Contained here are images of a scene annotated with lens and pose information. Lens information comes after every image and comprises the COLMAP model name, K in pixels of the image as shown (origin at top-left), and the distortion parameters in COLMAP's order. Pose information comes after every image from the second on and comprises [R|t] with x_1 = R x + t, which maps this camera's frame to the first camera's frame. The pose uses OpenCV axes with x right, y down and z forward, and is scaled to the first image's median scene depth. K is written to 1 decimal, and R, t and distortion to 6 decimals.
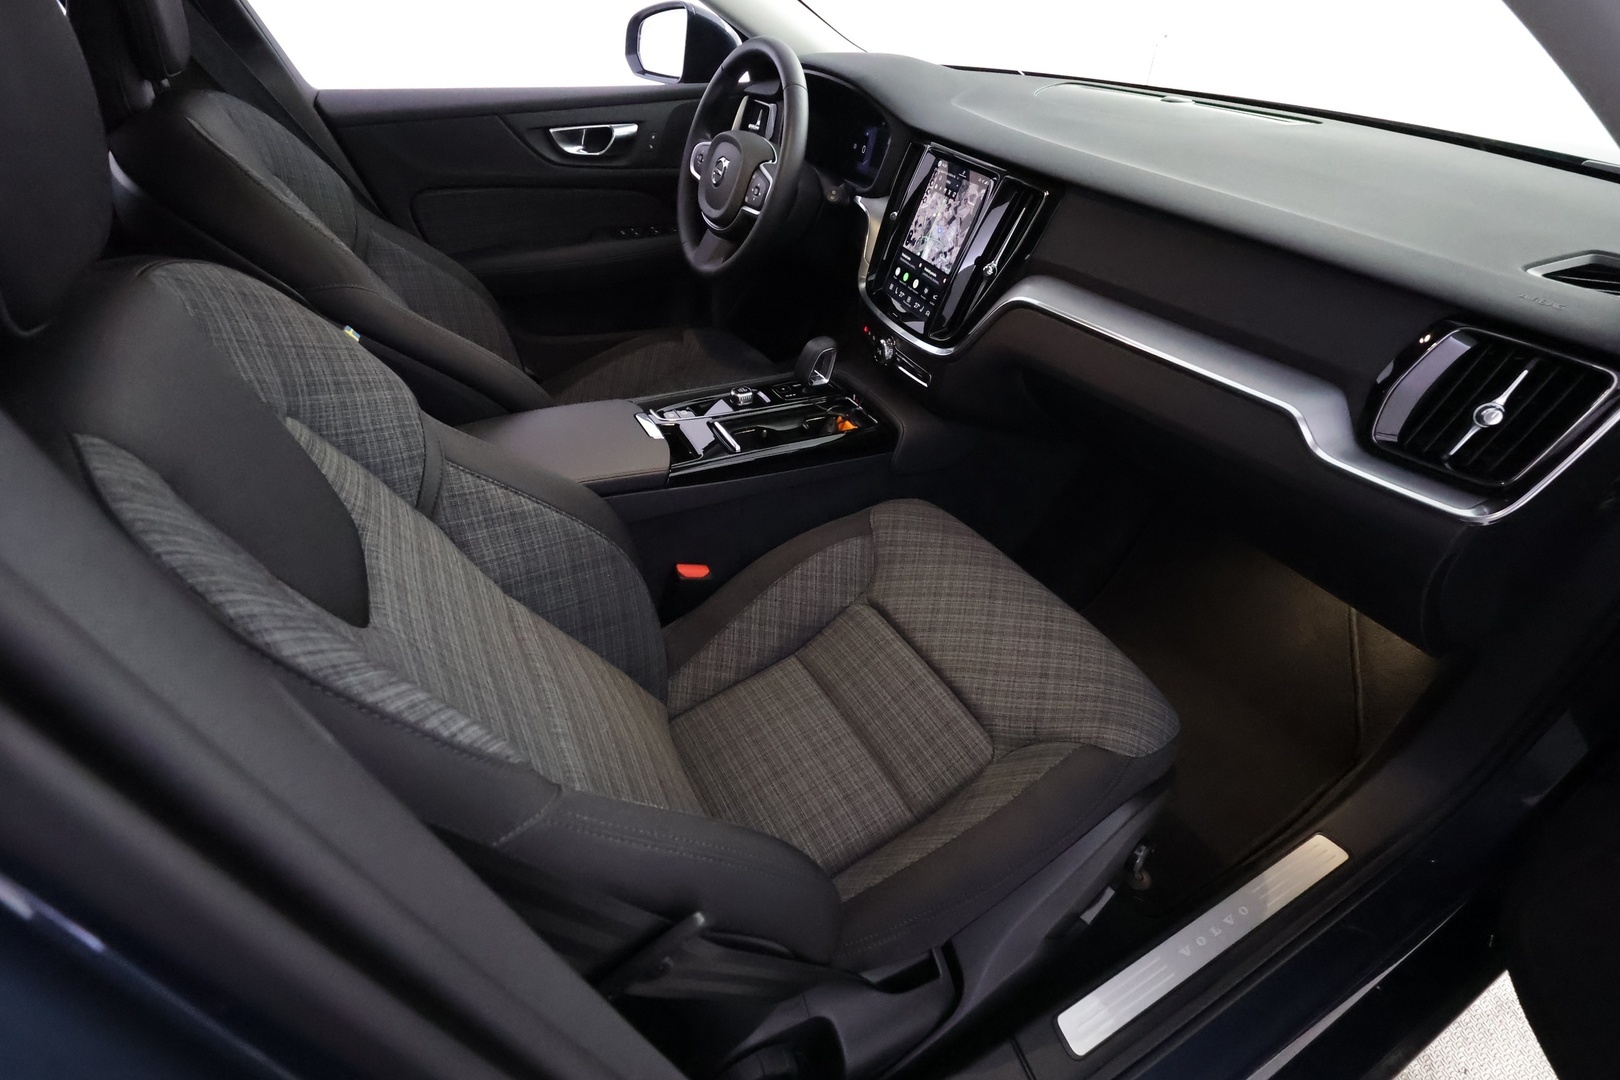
lens RADIAL K [[747.9, 0, 813.0], [0, 747.9, 544.0], [0, 0, 1]] dist [-0.000733, 0.001071]
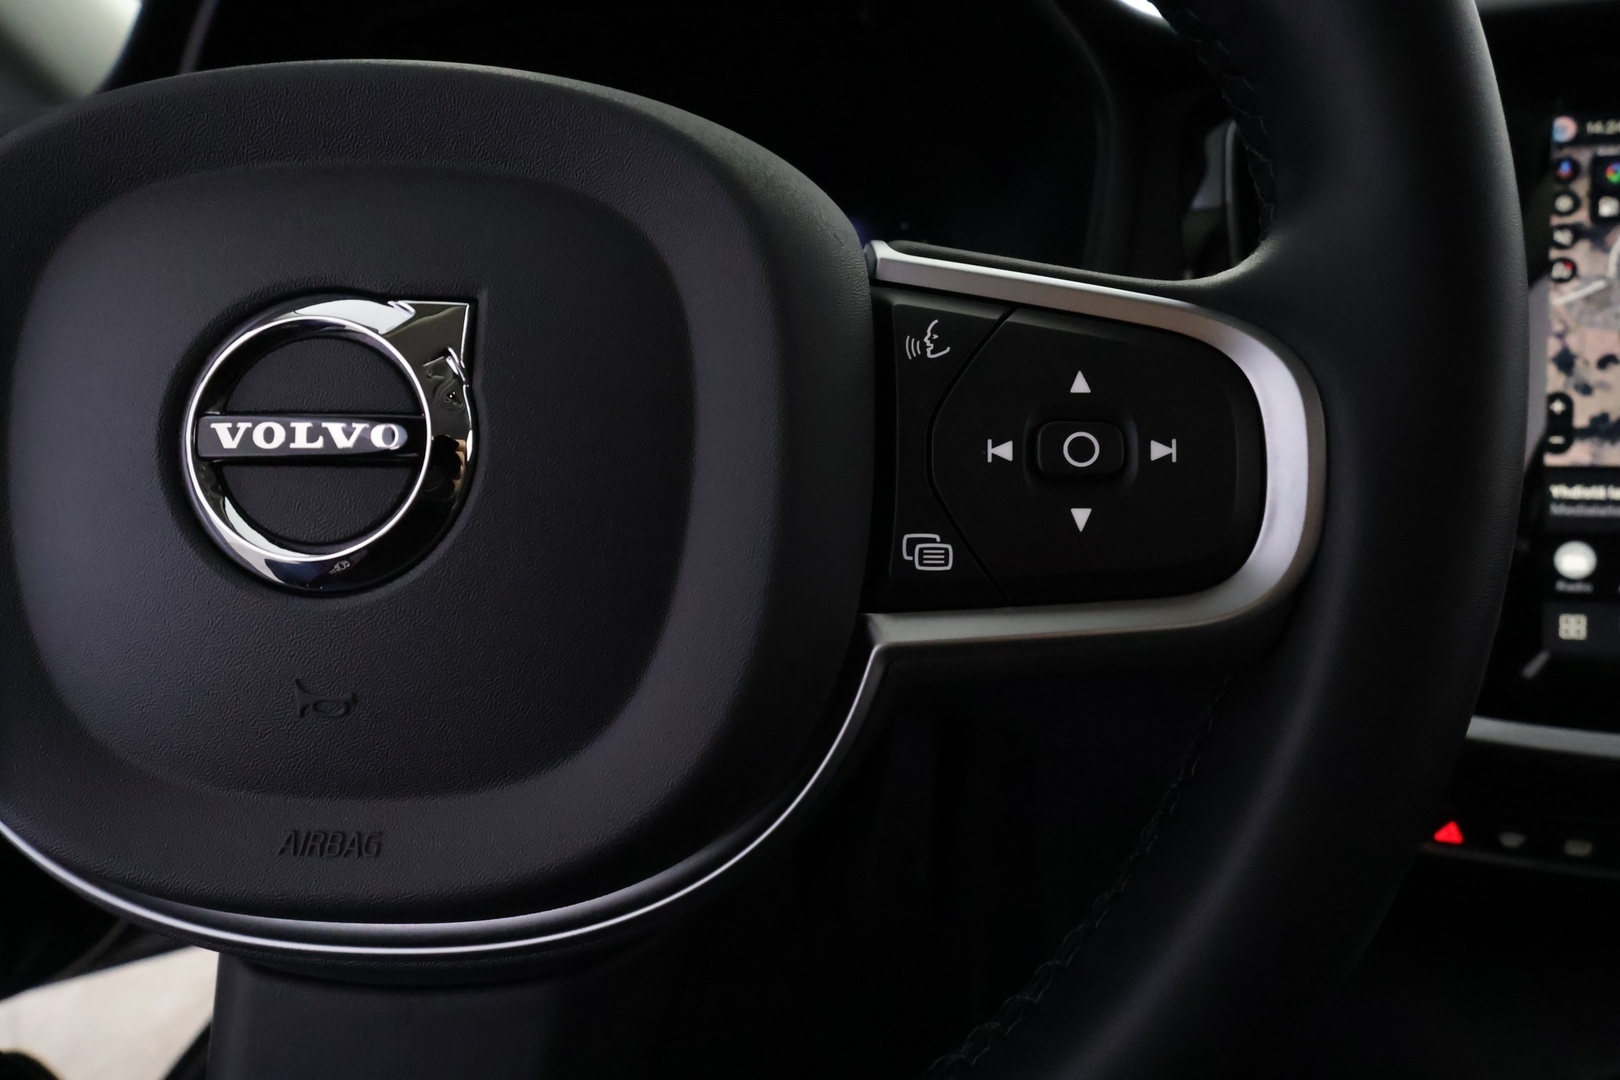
lens RADIAL K [[746.5, 0, 811.4], [0, 746.5, 546.0], [0, 0, 1]] dist [-0.006605, 0.000509]
pose [[0.516757, -0.353251, 0.779856, -0.220397], [0.559205, 0.829015, 0.004971, -0.574885], [-0.648268, 0.433530, 0.625939, 1.148227]]
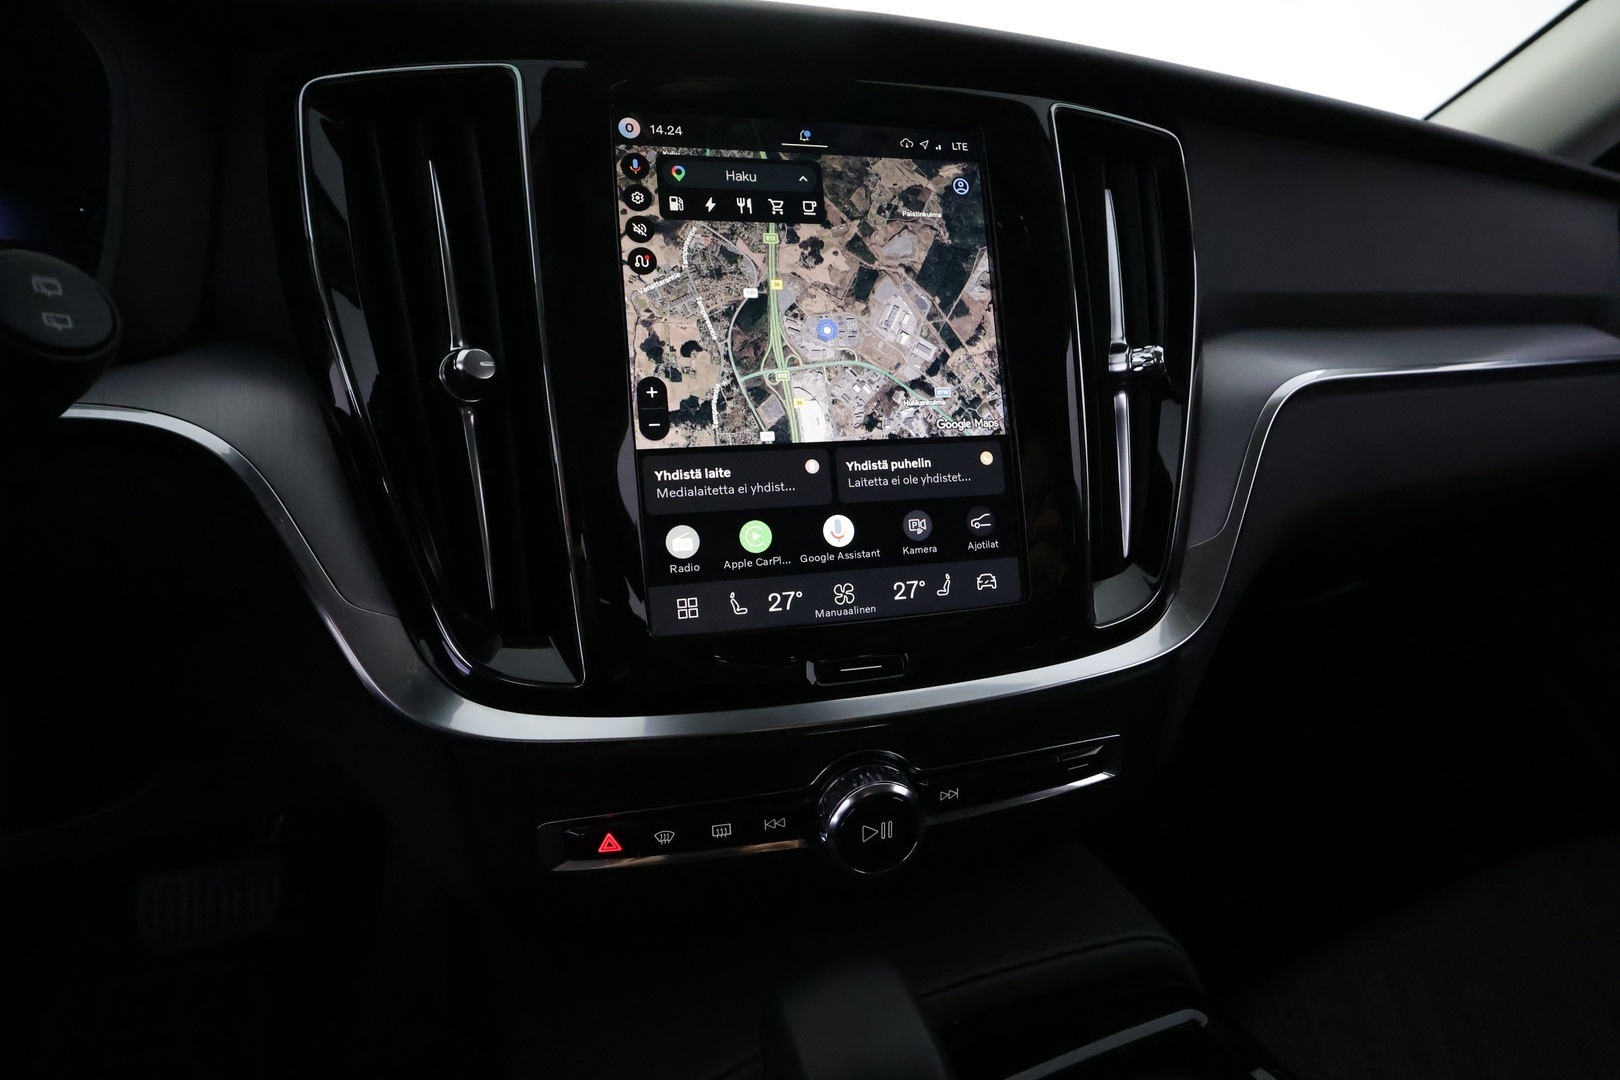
lens RADIAL K [[747.9, 0, 813.0], [0, 747.9, 544.0], [0, 0, 1]] dist [-0.000733, 0.001071]
pose [[0.130865, -0.319742, 0.938424, -0.119796], [0.602758, 0.777183, 0.180748, -0.435109], [-0.787120, 0.541988, 0.294433, 1.022592]]
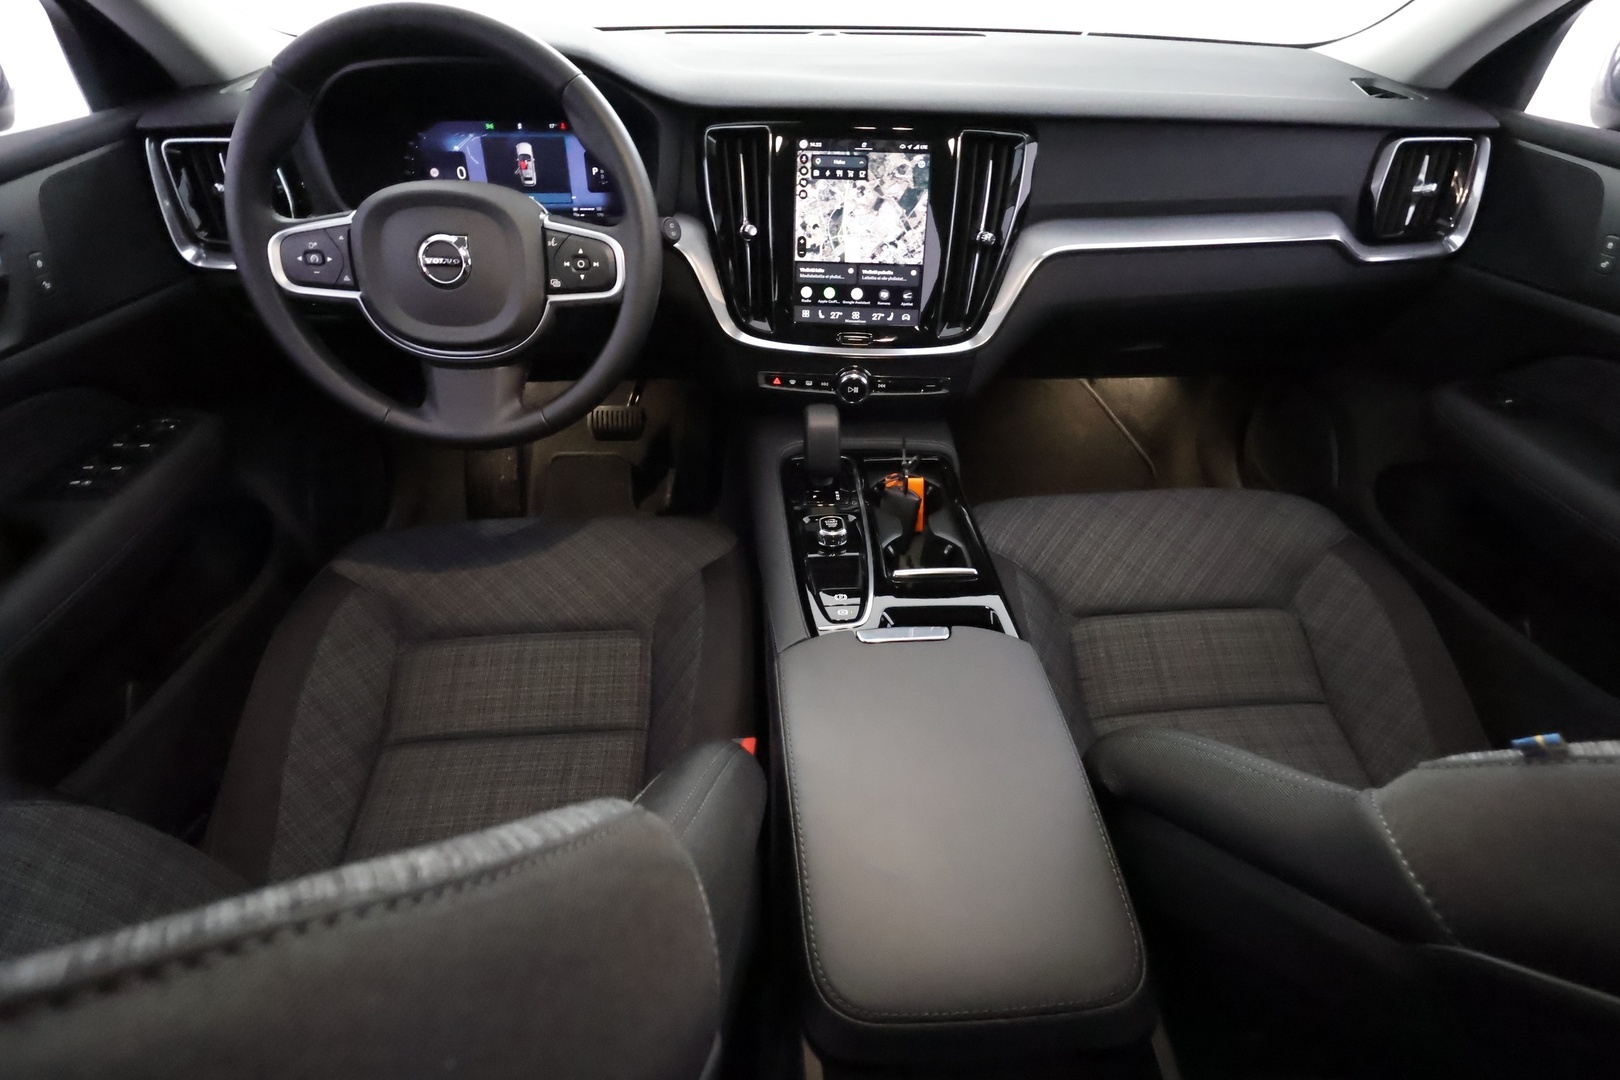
lens RADIAL K [[747.9, 0, 813.0], [0, 747.9, 544.0], [0, 0, 1]] dist [-0.000733, 0.001071]
pose [[0.422715, -0.586640, 0.690771, -0.646430], [0.549696, 0.771970, 0.319213, -0.463072], [-0.720518, 0.244778, 0.648797, 0.637498]]
